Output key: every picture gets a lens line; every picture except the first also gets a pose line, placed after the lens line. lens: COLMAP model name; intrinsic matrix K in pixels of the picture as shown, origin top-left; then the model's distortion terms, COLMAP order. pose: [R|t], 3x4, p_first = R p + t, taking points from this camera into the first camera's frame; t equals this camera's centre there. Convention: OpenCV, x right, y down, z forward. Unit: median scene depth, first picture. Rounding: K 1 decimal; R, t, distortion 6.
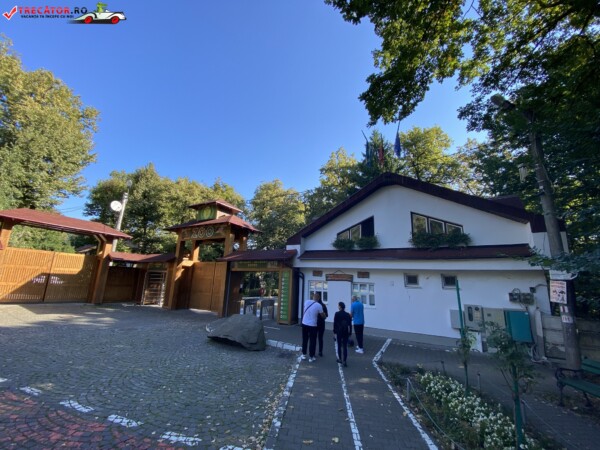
lens RADIAL K [[240.6, 0, 300.0], [0, 240.6, 225.0], [0, 0, 1]] dist [0.014743, -0.000206]
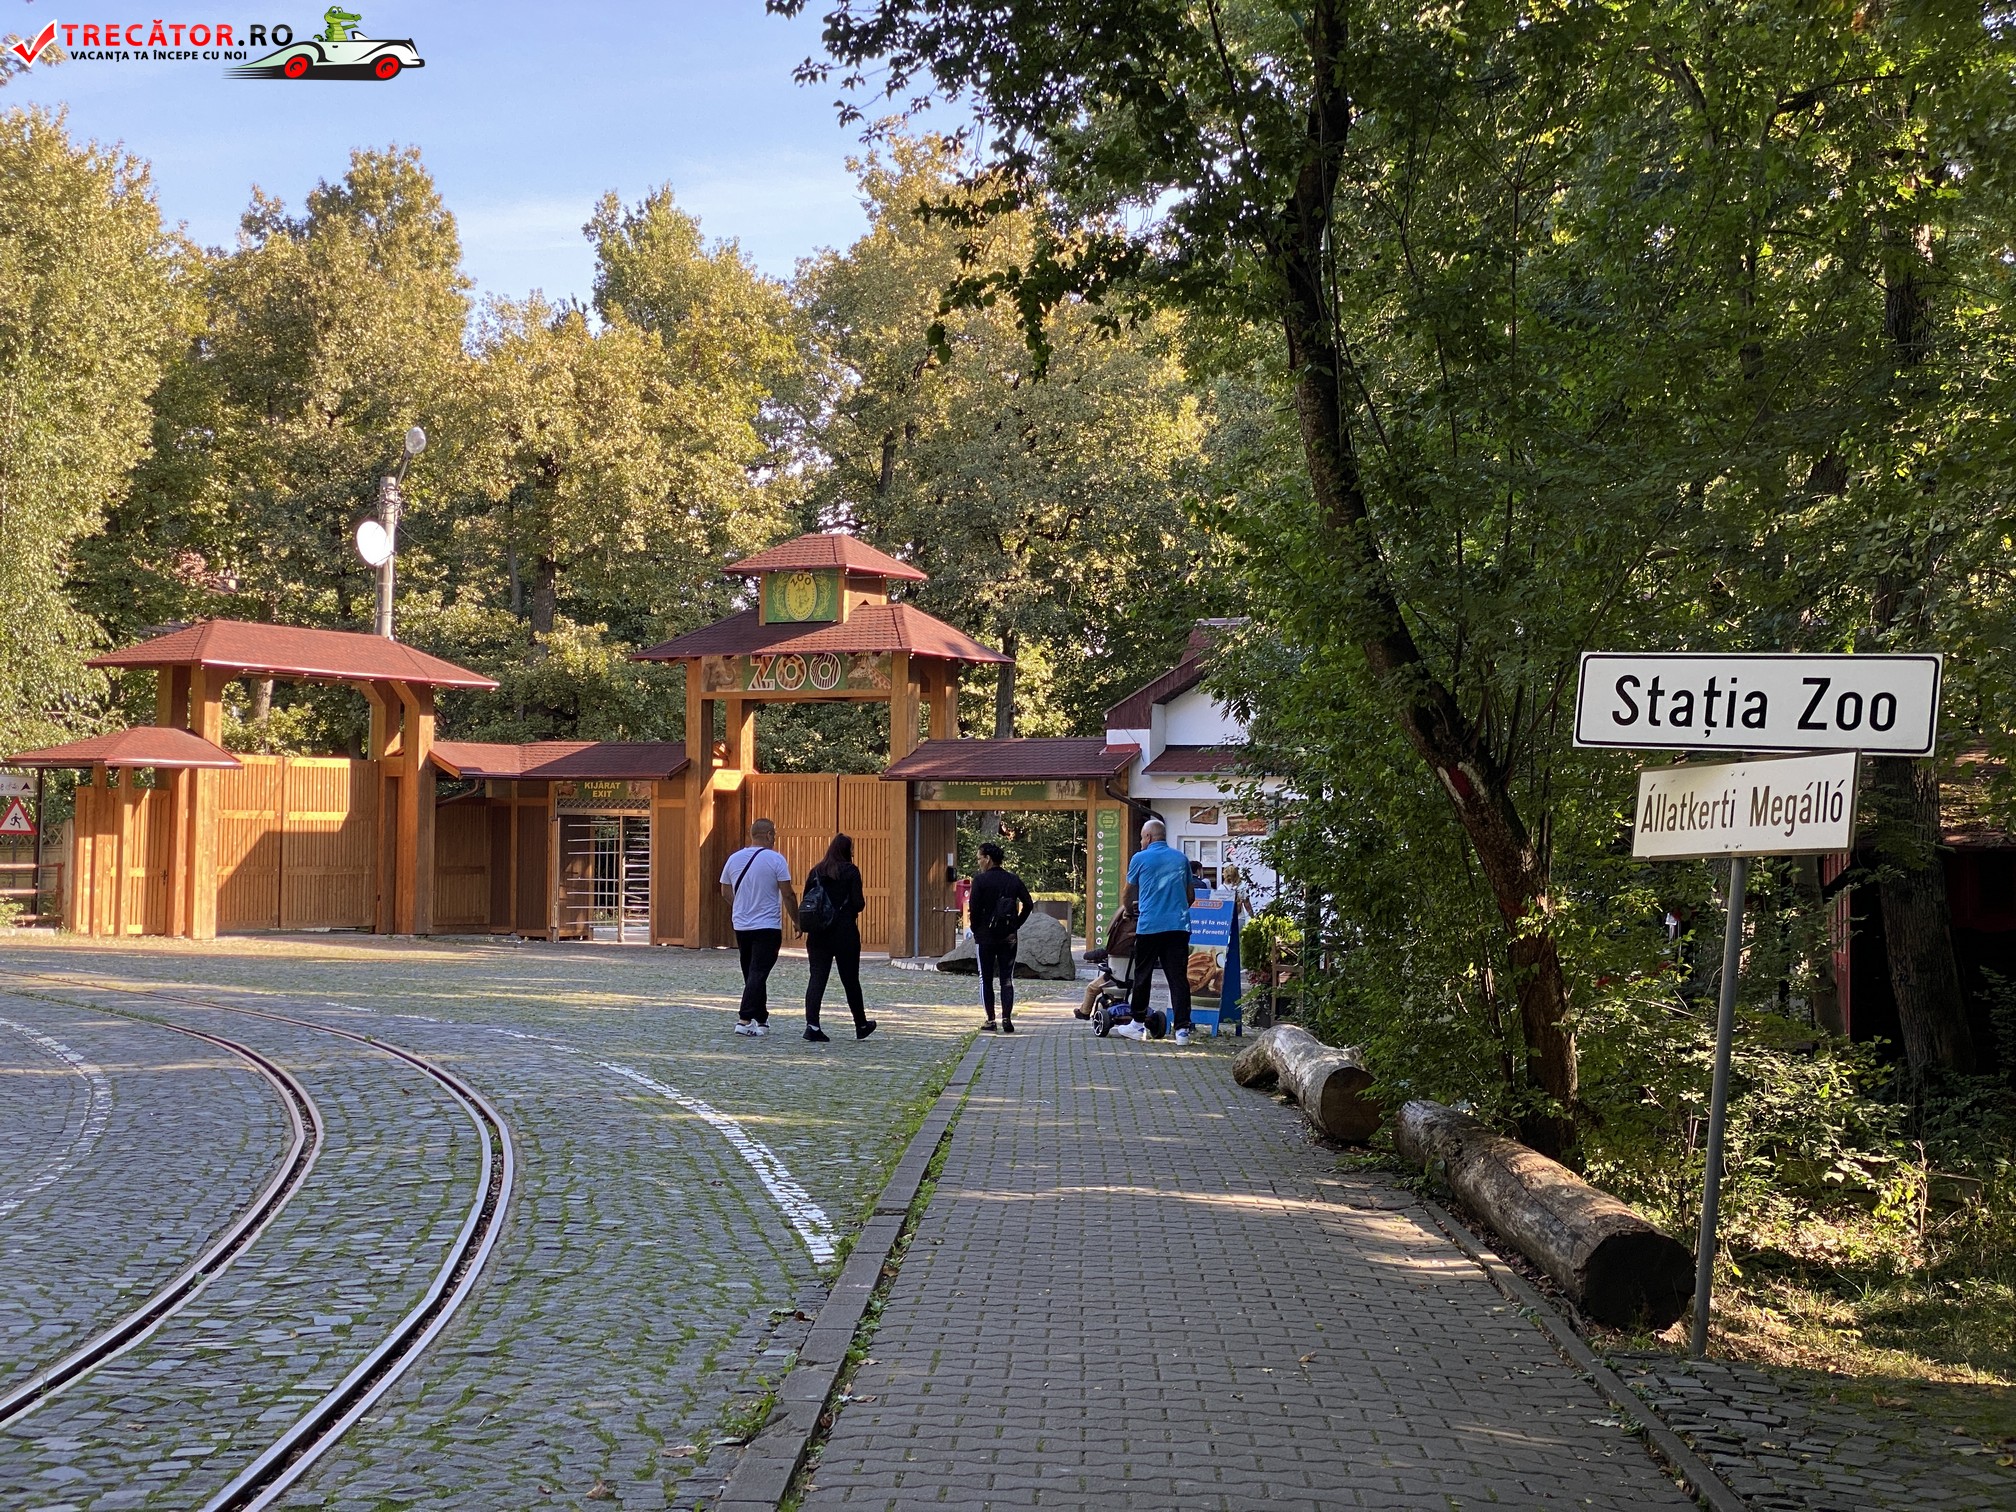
lens RADIAL K [[3089.9, 0, 1008.0], [0, 3089.9, 756.0], [0, 0, 1]] dist [0.001691, 0.005575]
pose [[0.996941, -0.026485, -0.073537, 0.098964], [0.040974, 0.978291, 0.203144, -0.632659], [0.066561, -0.205536, 0.976384, -2.649944]]
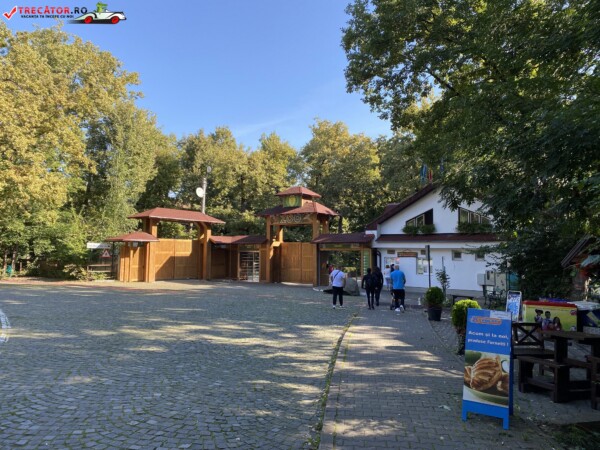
lens RADIAL K [[446.0, 0, 300.0], [0, 446.0, 225.0], [0, 0, 1]] dist [0.069037, -0.000713]
pose [[0.986003, -0.038601, -0.162196, -0.013193], [0.064926, 0.984933, 0.160288, -0.307745], [0.153565, -0.168575, 0.973653, -1.200670]]
